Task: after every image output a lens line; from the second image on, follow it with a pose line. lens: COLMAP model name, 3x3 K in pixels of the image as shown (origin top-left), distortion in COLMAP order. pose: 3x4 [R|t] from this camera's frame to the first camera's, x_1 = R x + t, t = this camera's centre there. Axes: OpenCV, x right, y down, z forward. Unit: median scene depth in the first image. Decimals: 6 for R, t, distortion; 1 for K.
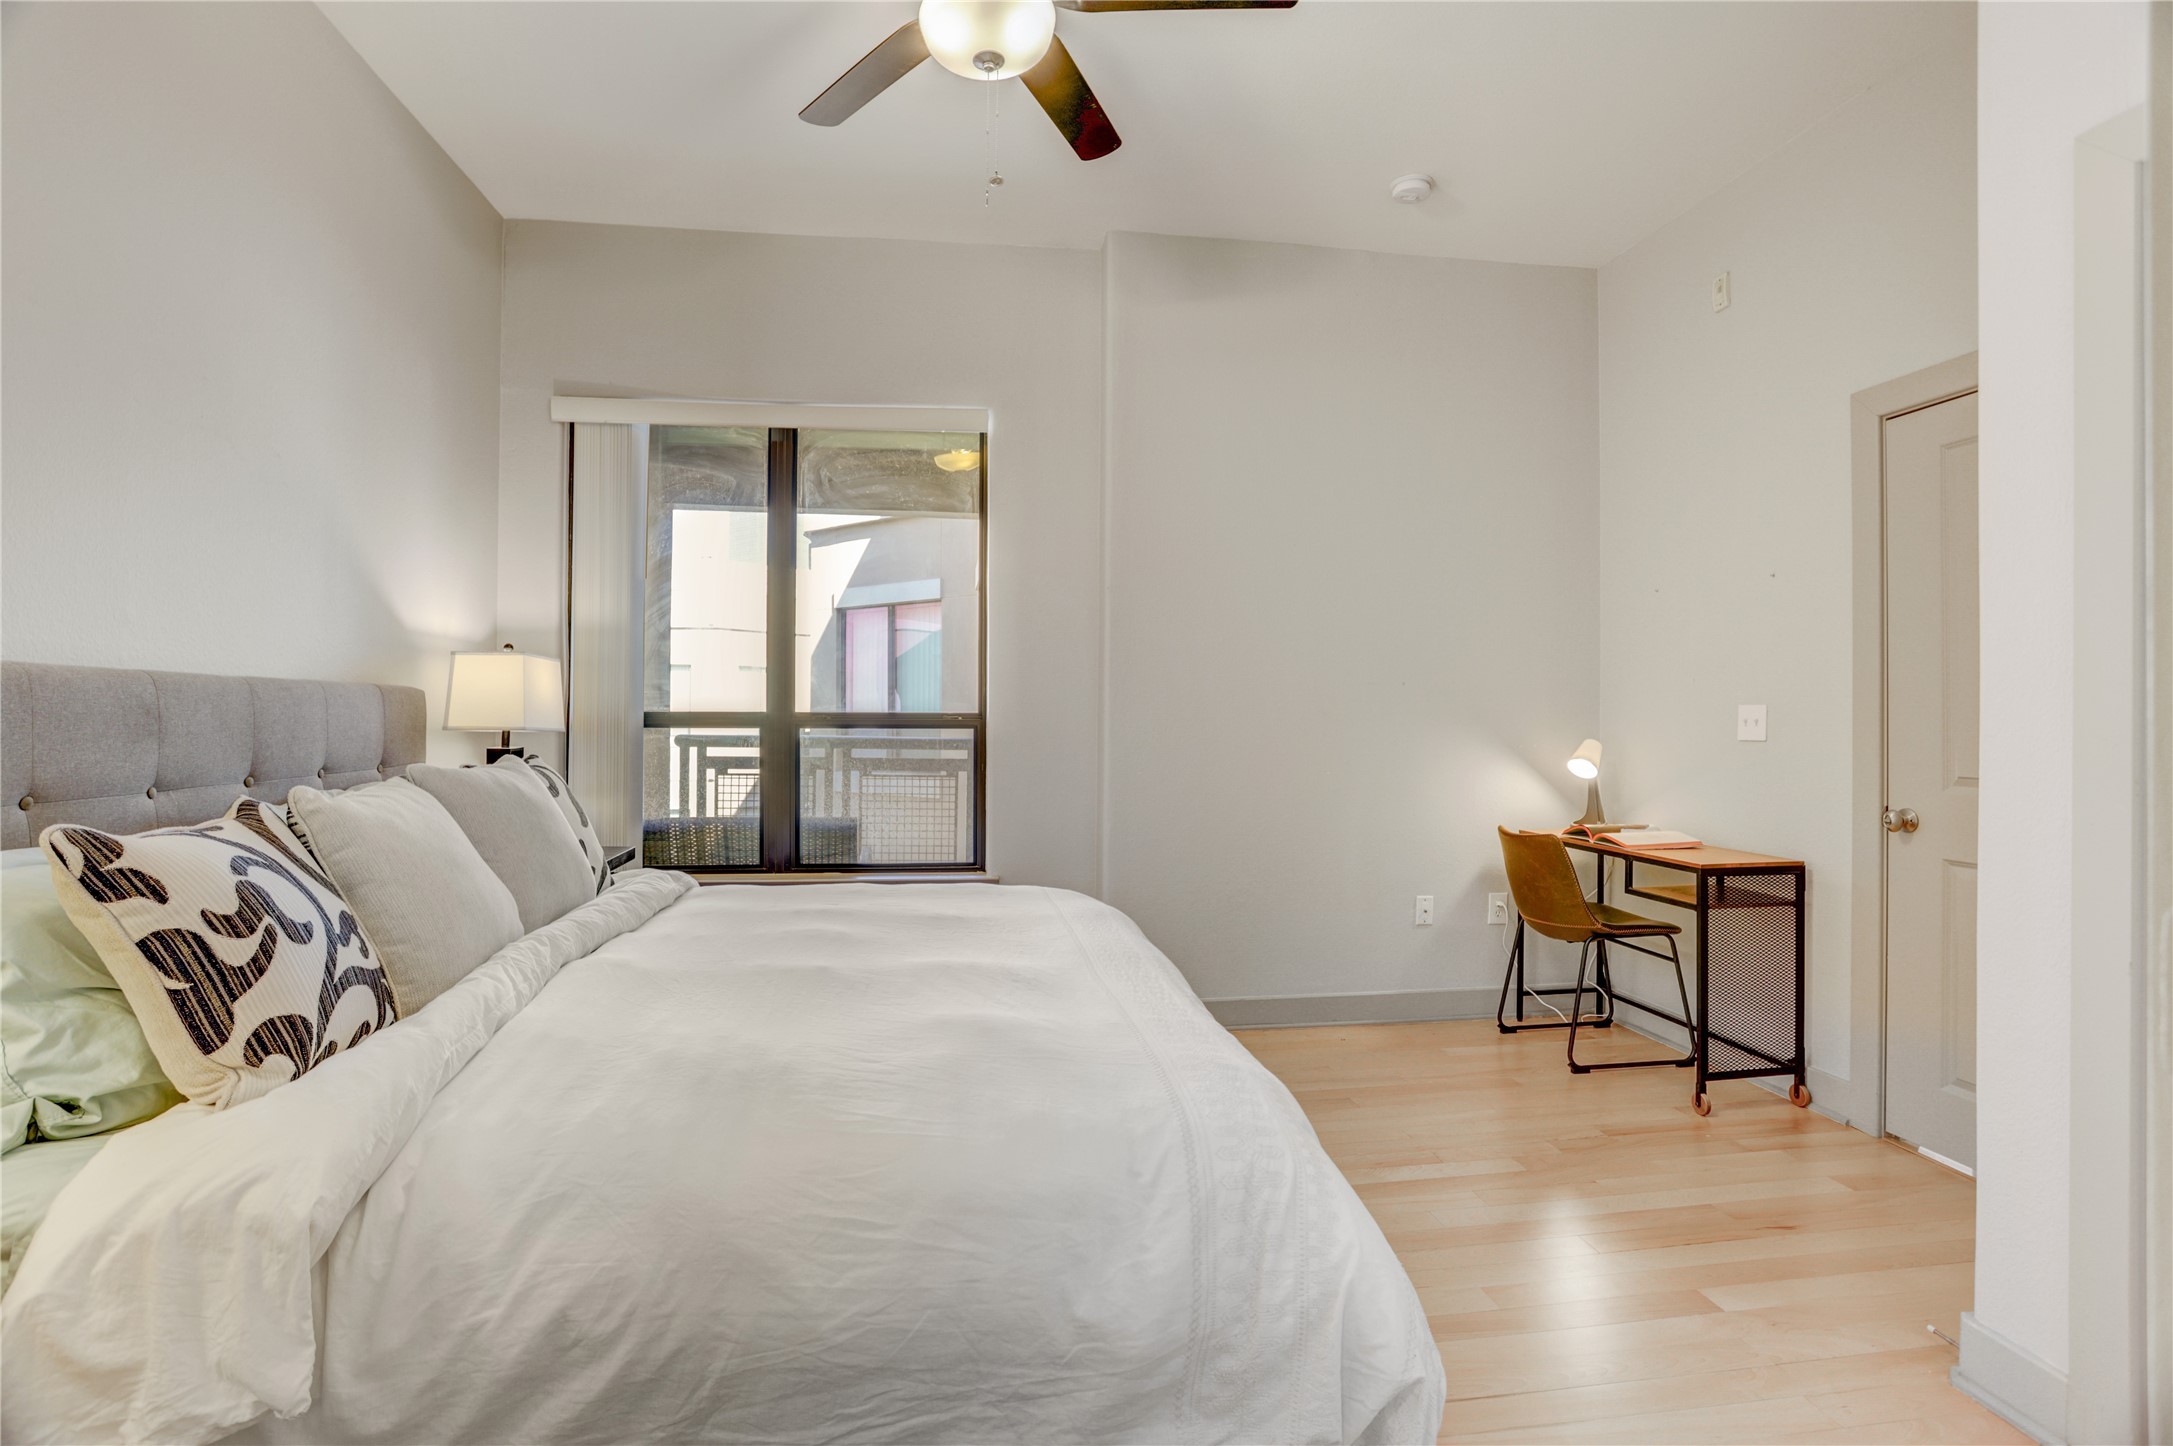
lens RADIAL K [[1054.1, 0, 1044.9], [0, 1054.1, 707.1], [0, 0, 1]] dist [-0.049536, 0.012400]
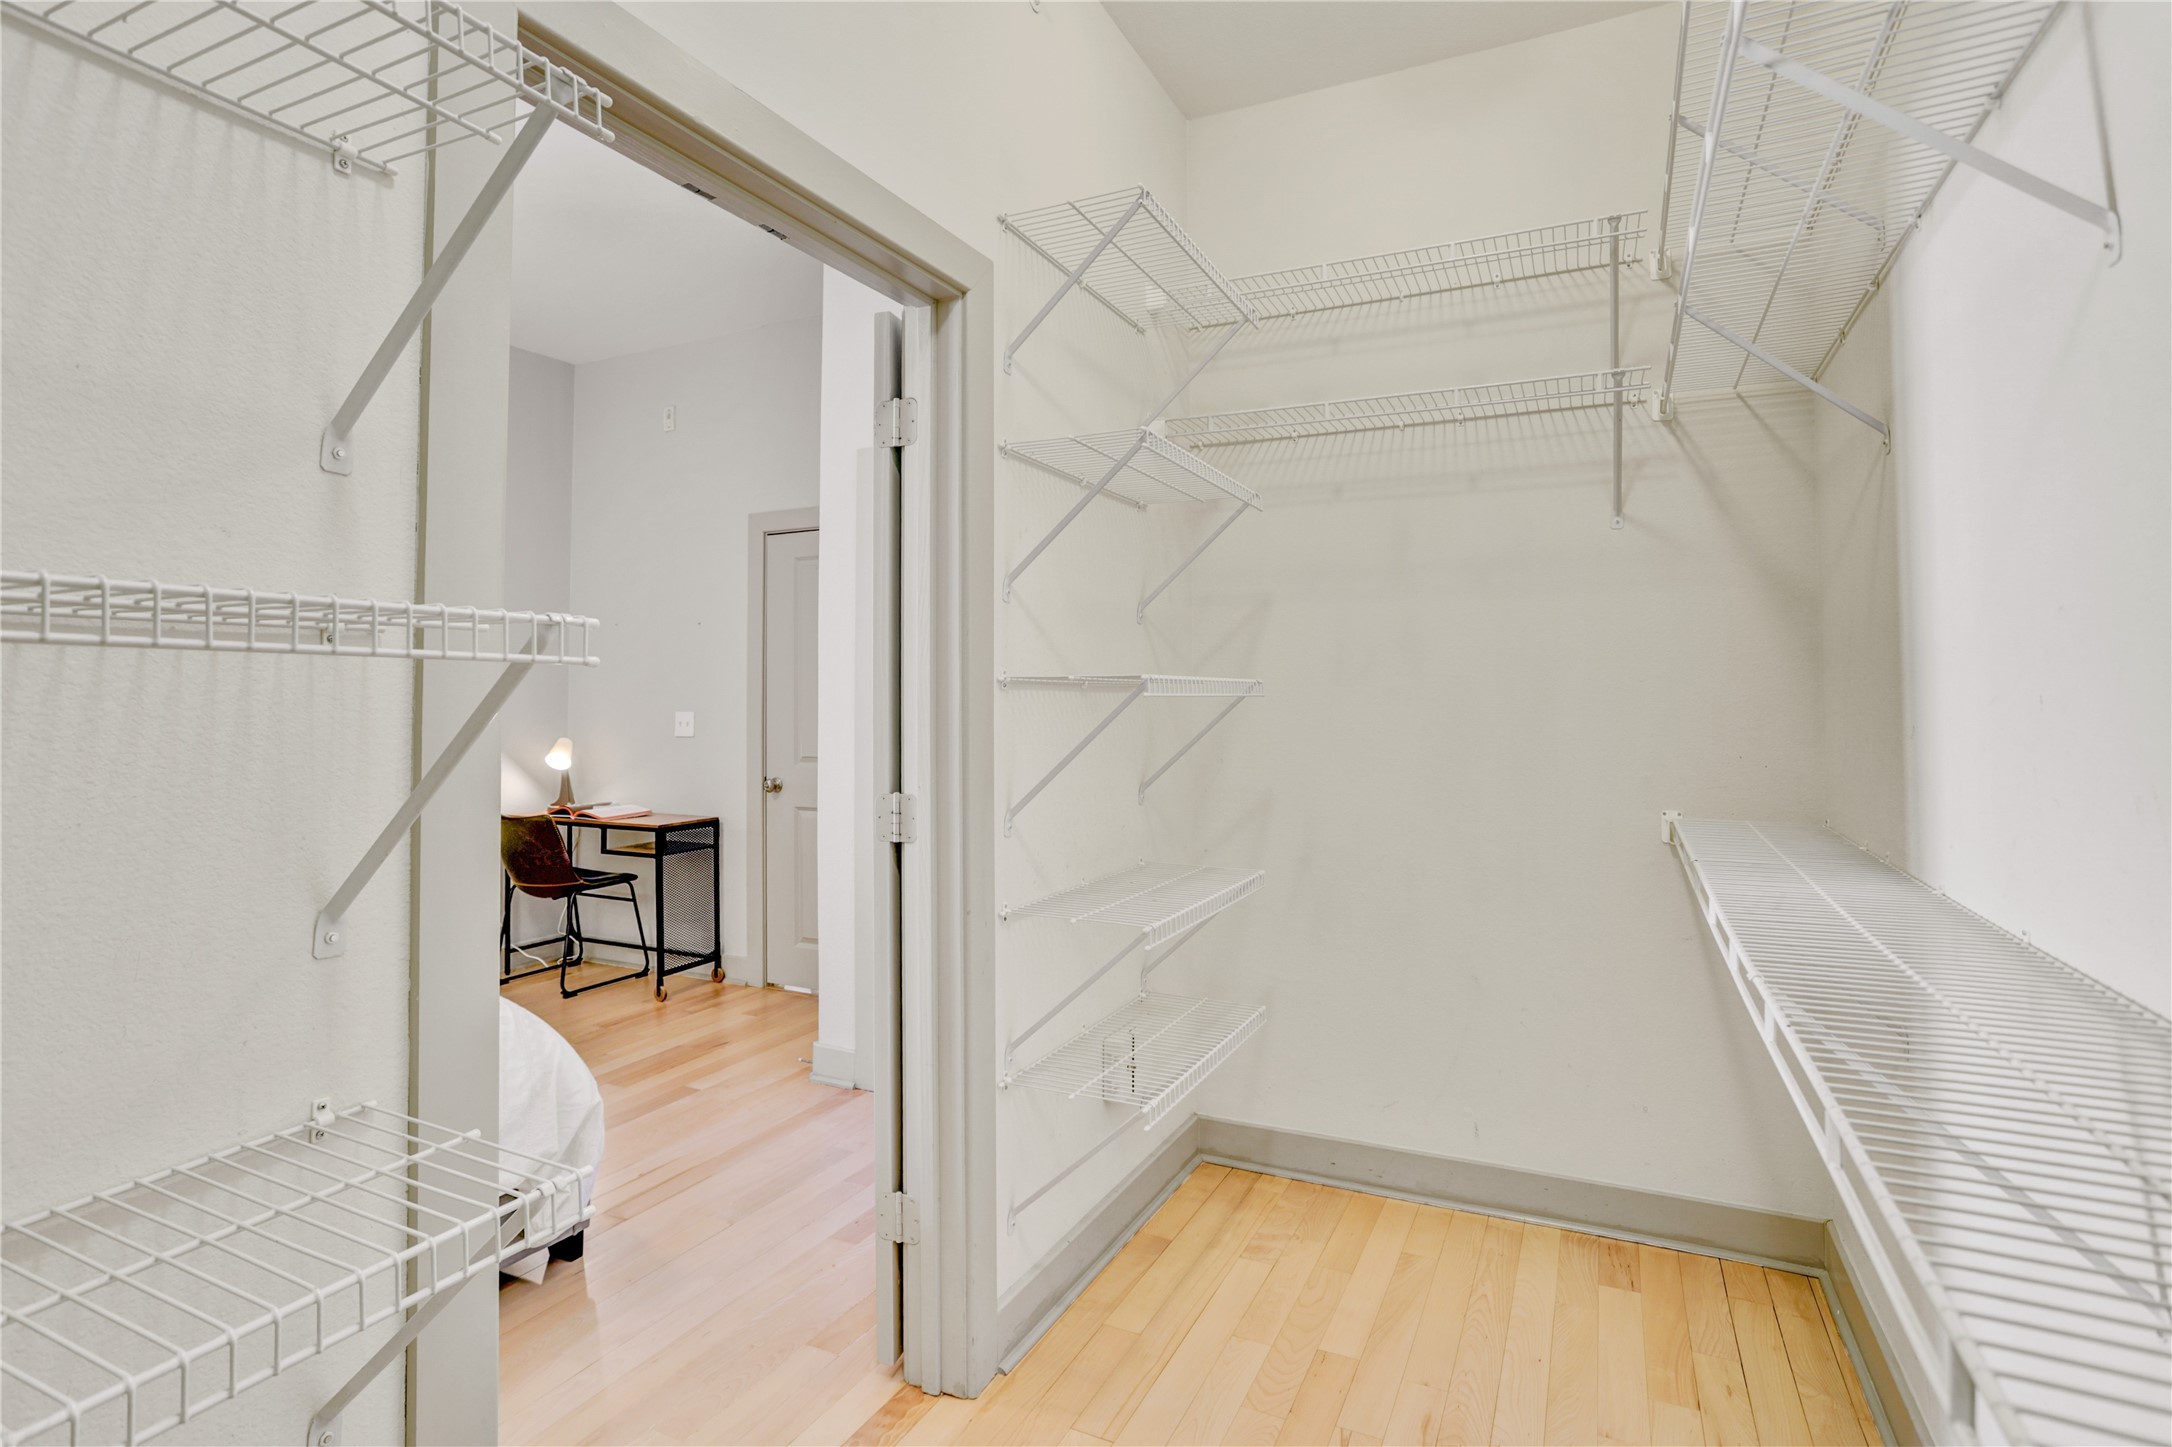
lens RADIAL K [[1053.6, 0, 1079.2], [0, 1053.6, 710.5], [0, 0, 1]] dist [-0.049536, 0.012400]
pose [[0.534426, -0.007432, 0.845183, -0.257910], [-0.004436, 0.999923, 0.011597, -0.024132], [-0.845204, -0.009947, 0.534352, -0.246463]]
